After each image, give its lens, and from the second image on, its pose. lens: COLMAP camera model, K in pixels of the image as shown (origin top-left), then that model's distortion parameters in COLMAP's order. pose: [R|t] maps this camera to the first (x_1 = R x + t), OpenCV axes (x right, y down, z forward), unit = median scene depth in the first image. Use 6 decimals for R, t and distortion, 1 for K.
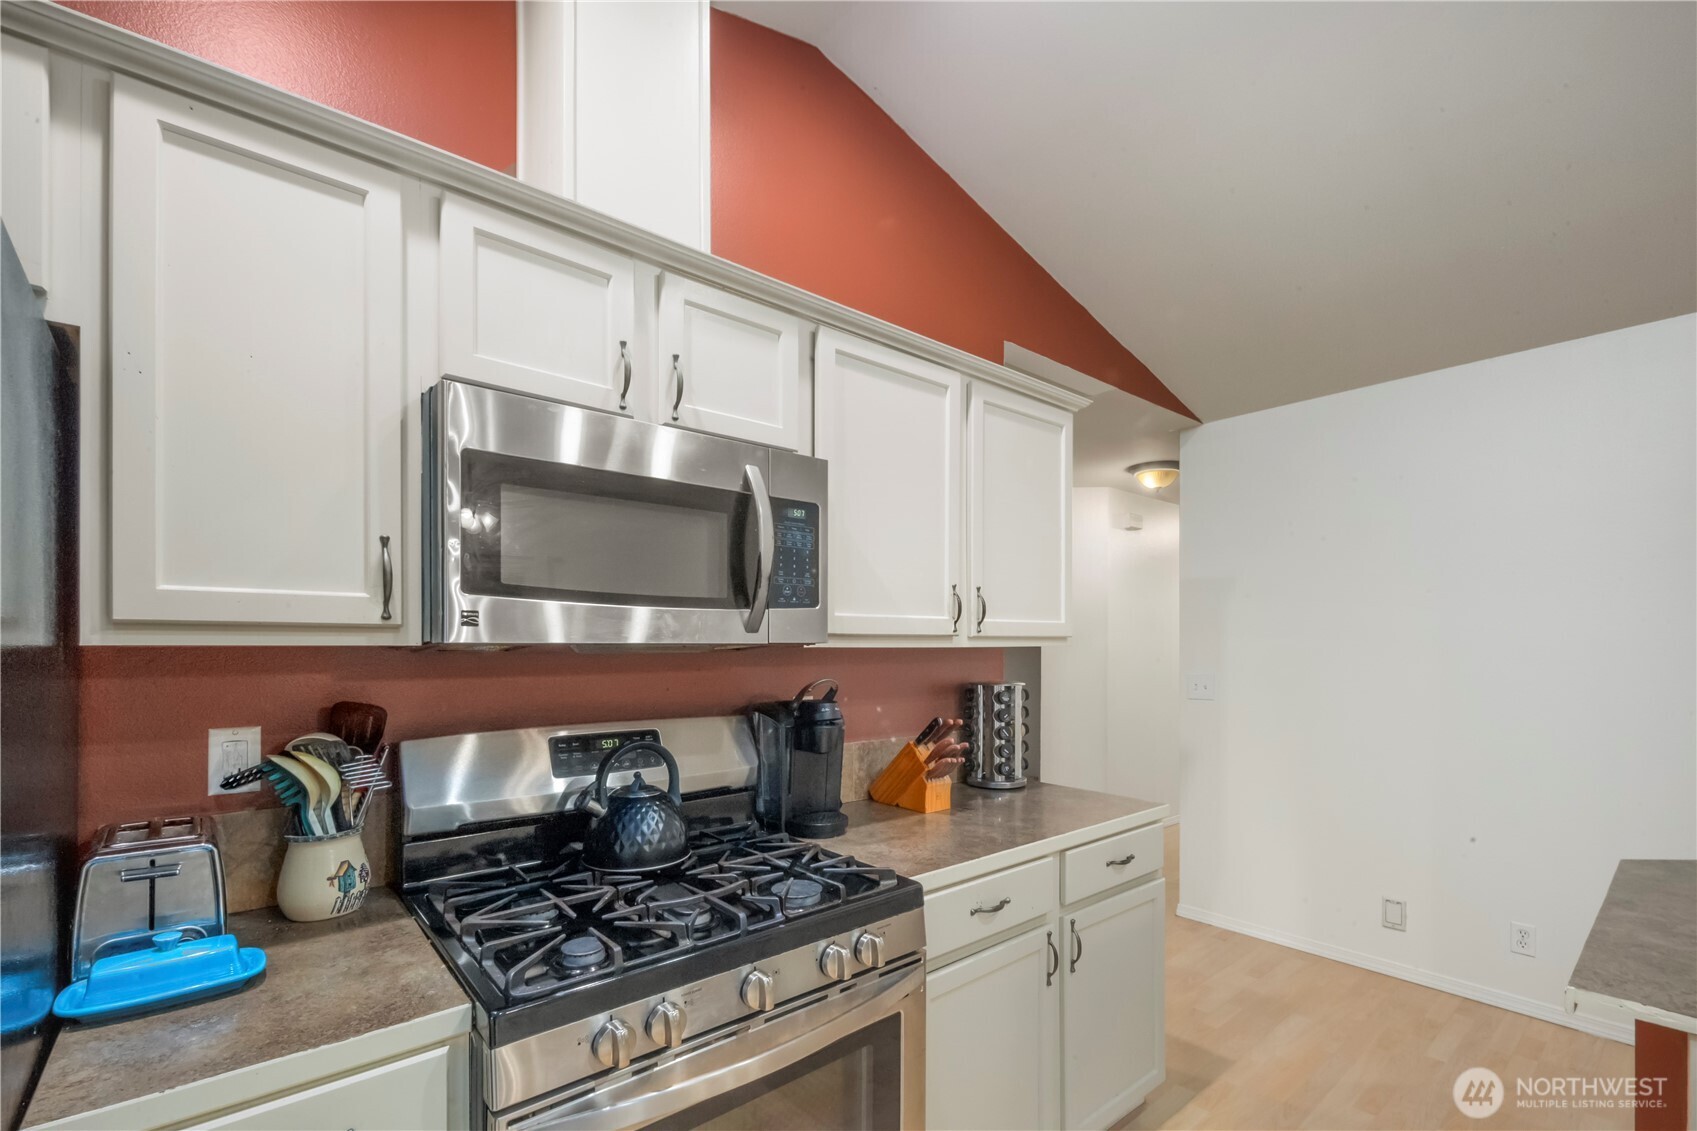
lens RADIAL K [[757.4, 0, 858.5], [0, 757.4, 642.3], [0, 0, 1]] dist [0.003752, -0.000216]
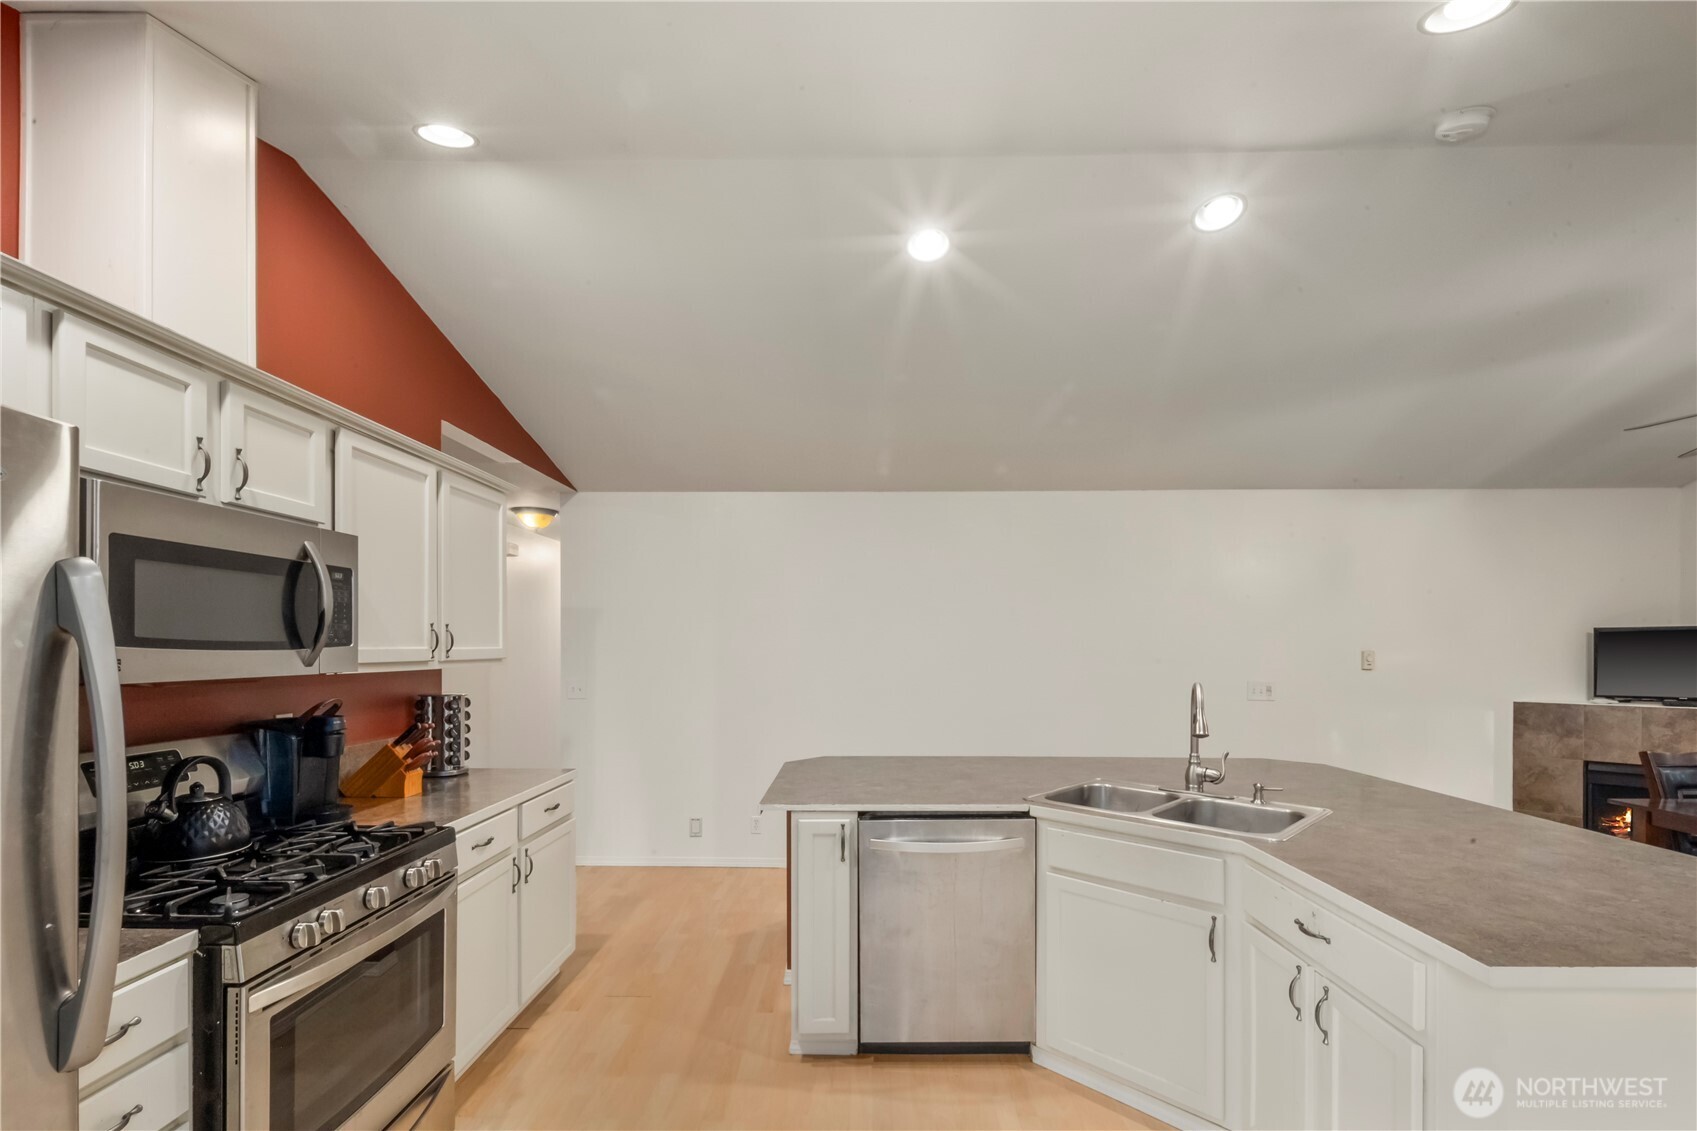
lens RADIAL K [[757.4, 0, 858.5], [0, 757.4, 642.3], [0, 0, 1]] dist [0.003752, -0.000216]
pose [[0.668776, 0.003692, 0.743455, -0.433910], [-0.003455, 0.999992, -0.001858, -0.050075], [-0.743456, -0.001326, 0.668784, -0.547700]]
